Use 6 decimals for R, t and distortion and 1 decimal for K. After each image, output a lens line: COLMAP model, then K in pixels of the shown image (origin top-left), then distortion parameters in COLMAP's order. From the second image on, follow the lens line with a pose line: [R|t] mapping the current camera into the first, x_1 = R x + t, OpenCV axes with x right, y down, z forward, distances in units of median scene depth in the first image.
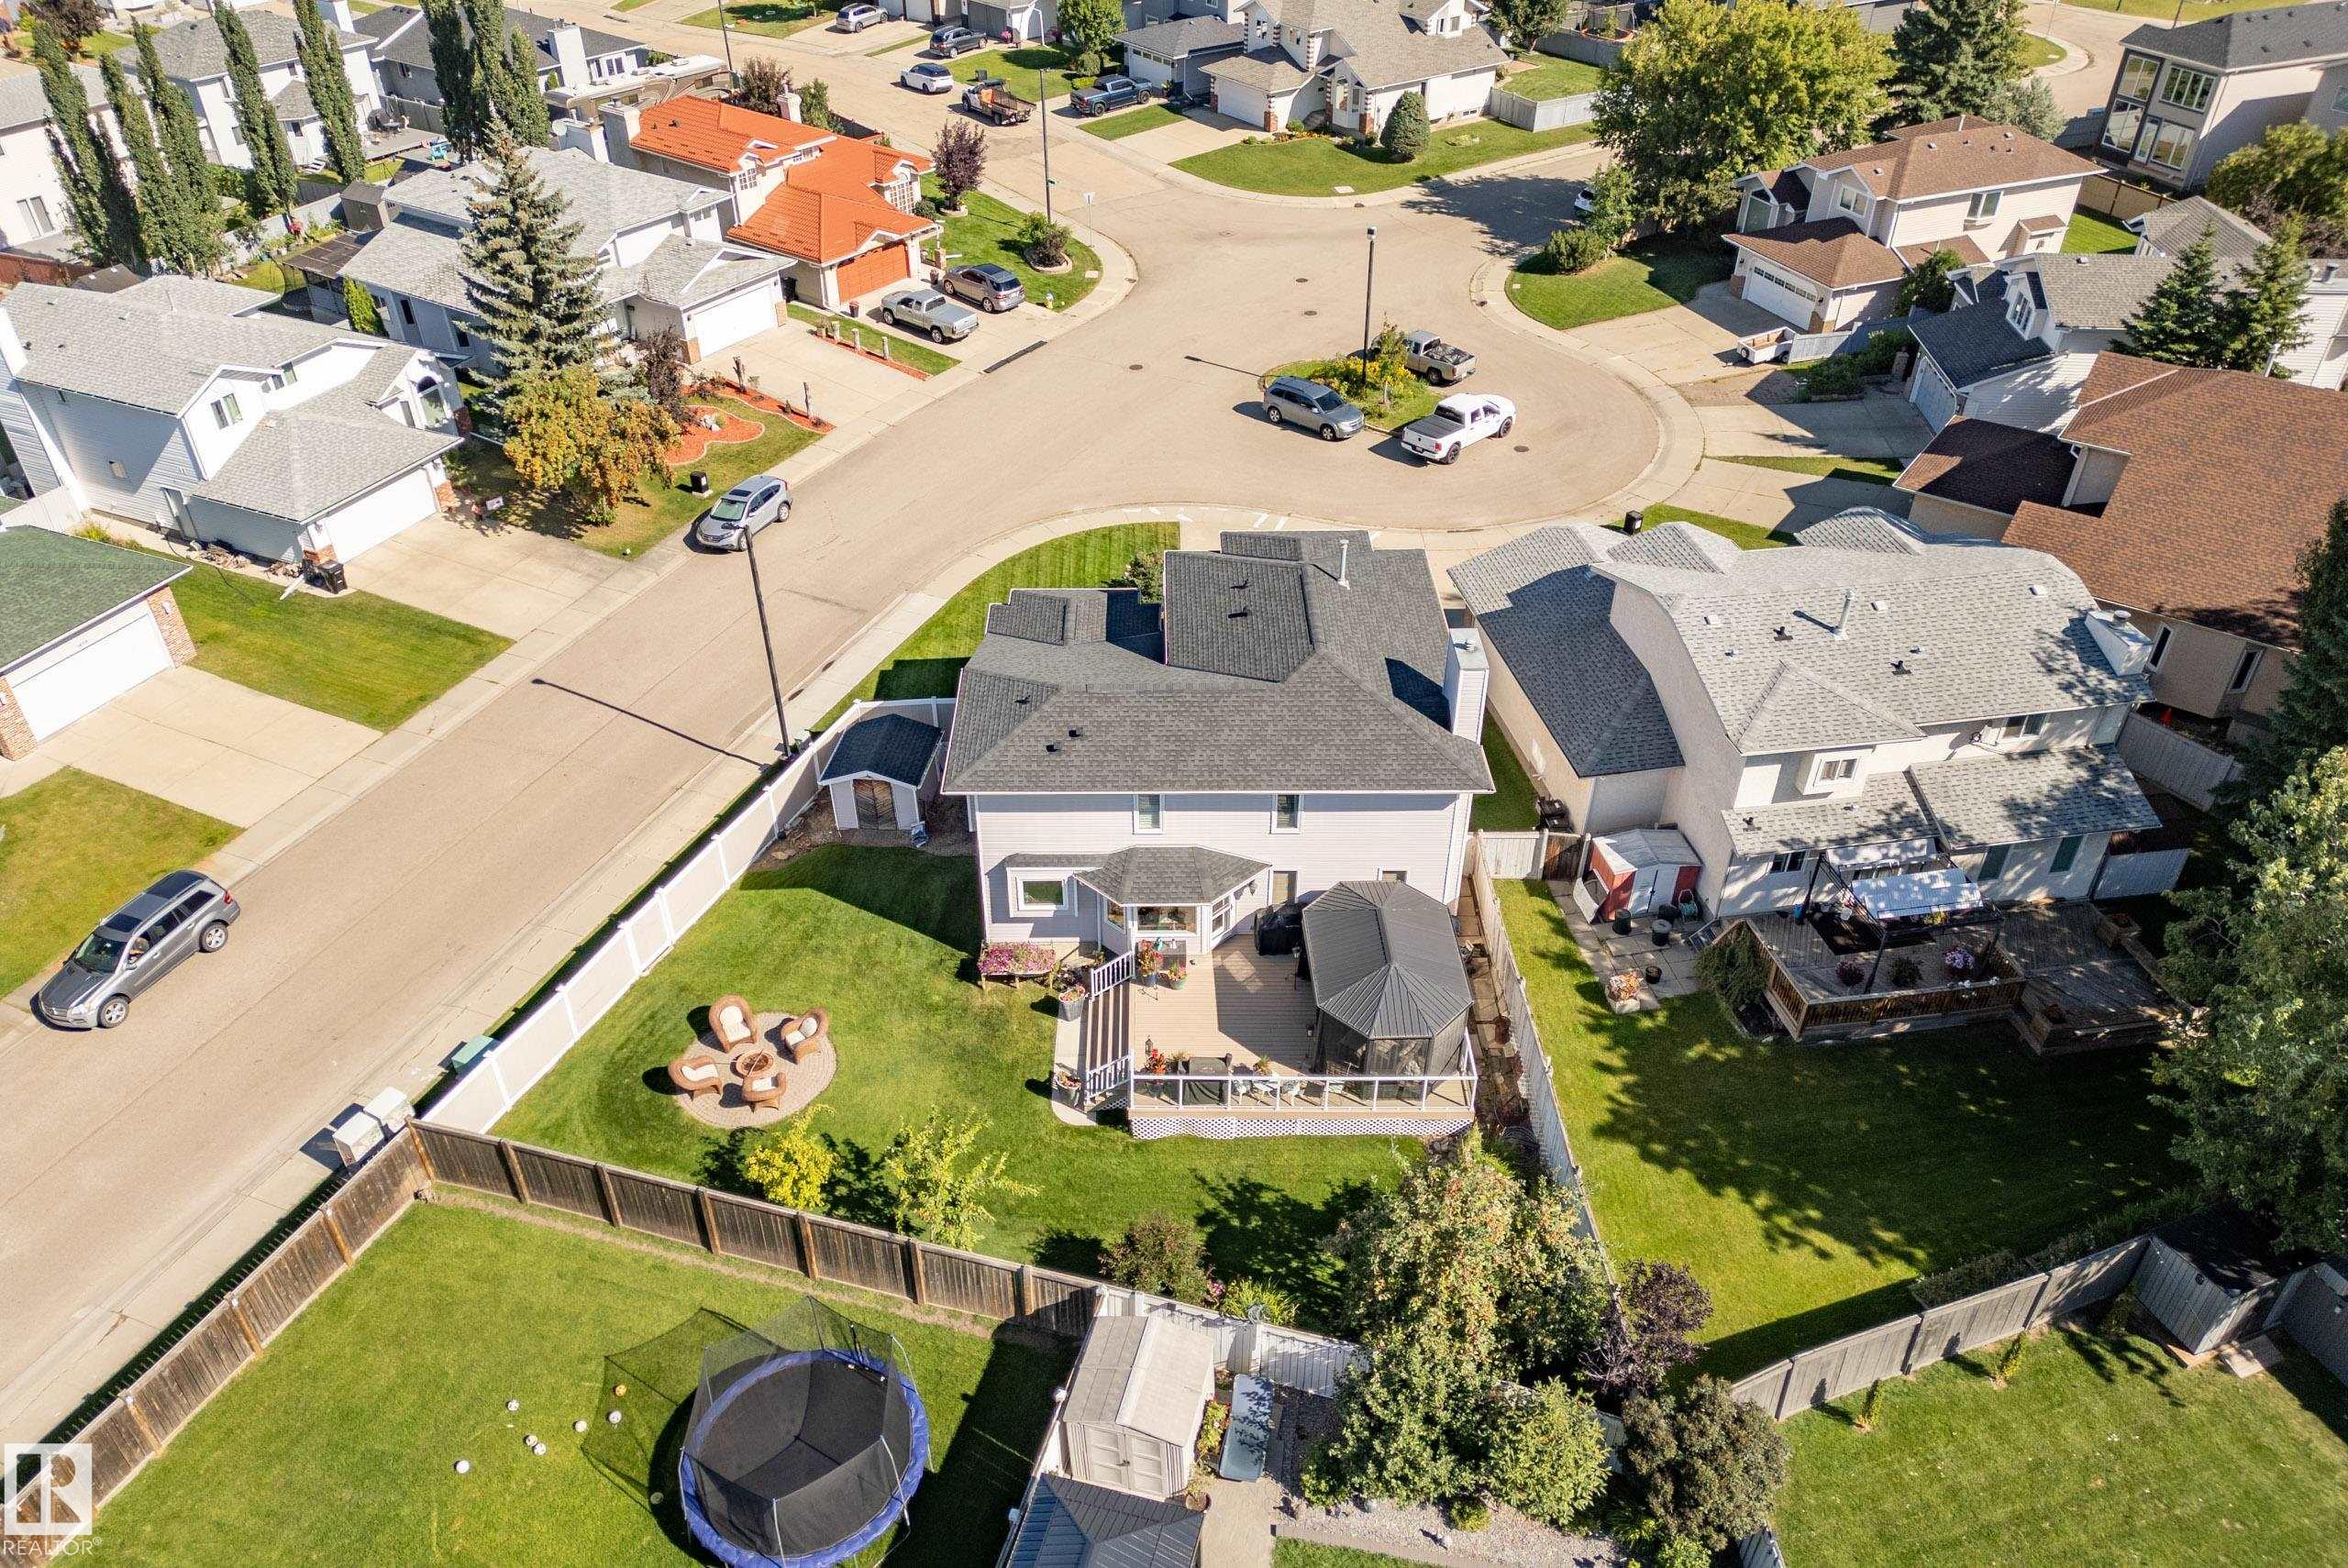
lens RADIAL K [[1613.9, 0, 1174.0], [0, 1613.9, 784.0], [0, 0, 1]] dist [0.104215, -0.120993]
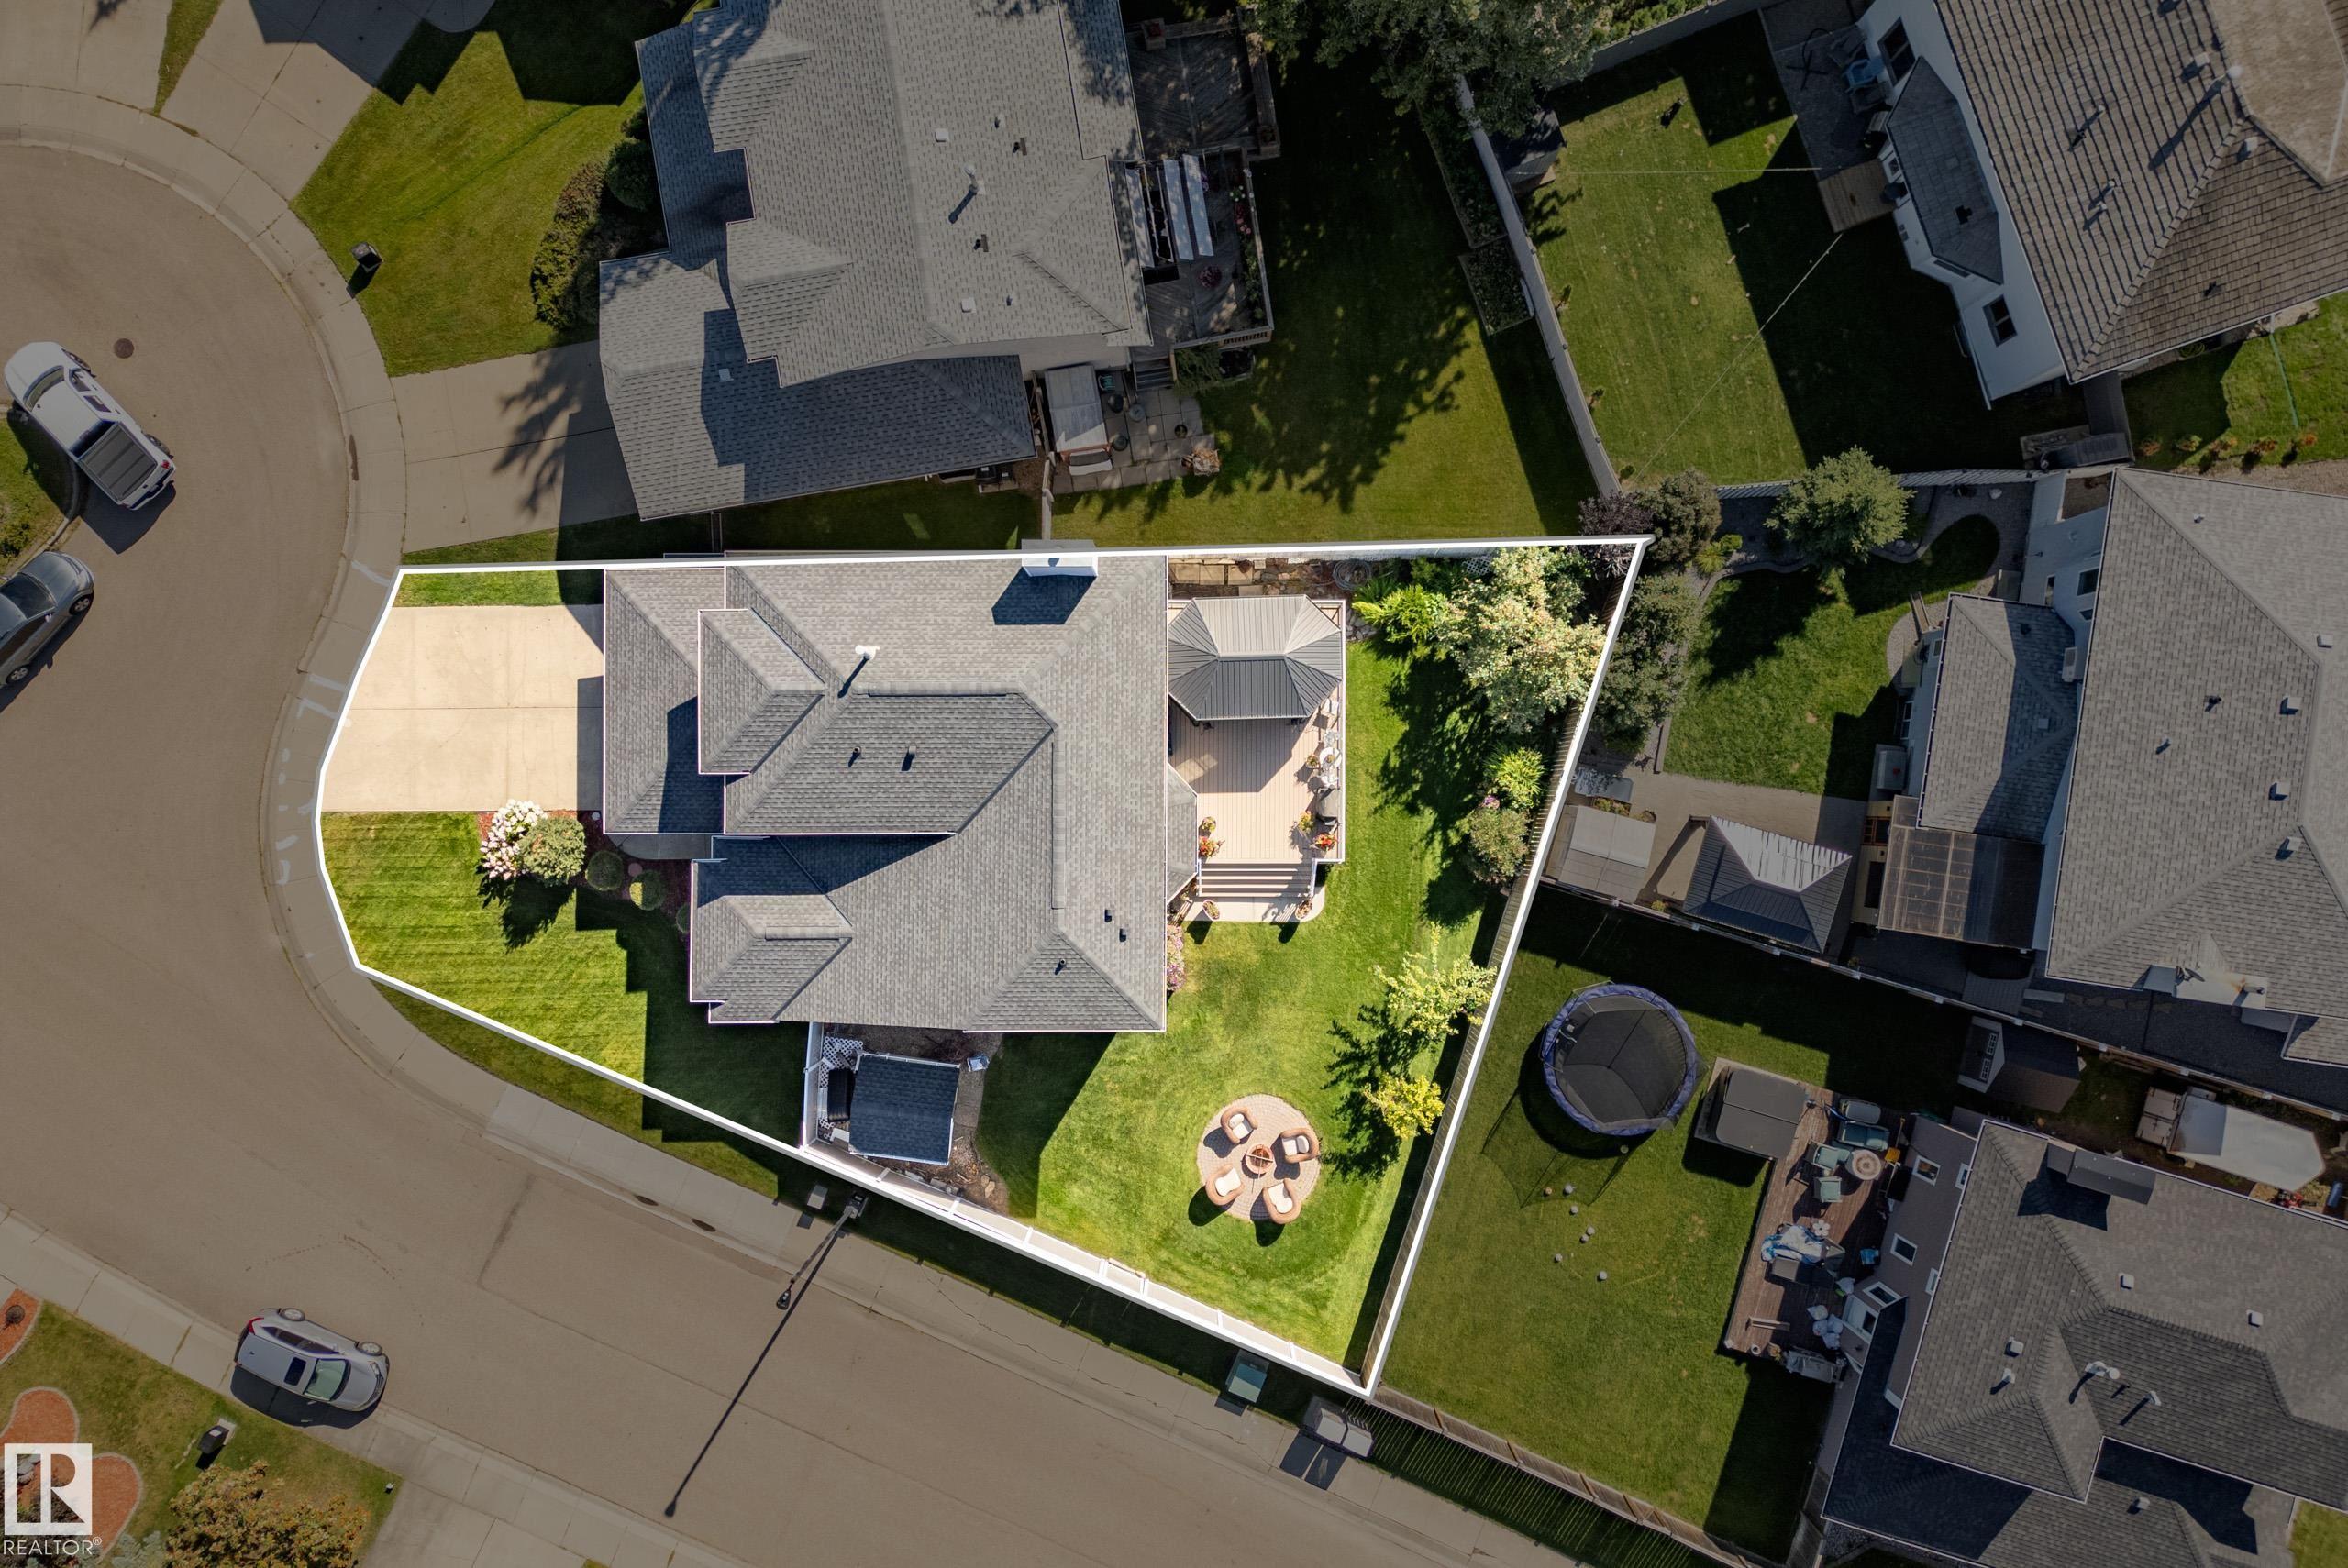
lens RADIAL K [[1613.9, 0, 1174.0], [0, 1613.9, 784.0], [0, 0, 1]] dist [0.104215, -0.120993]
pose [[0.010075, -0.999726, 0.021118, 0.006637], [0.611574, 0.022869, 0.790857, -0.880653], [-0.791123, 0.004947, 0.611637, 0.283450]]
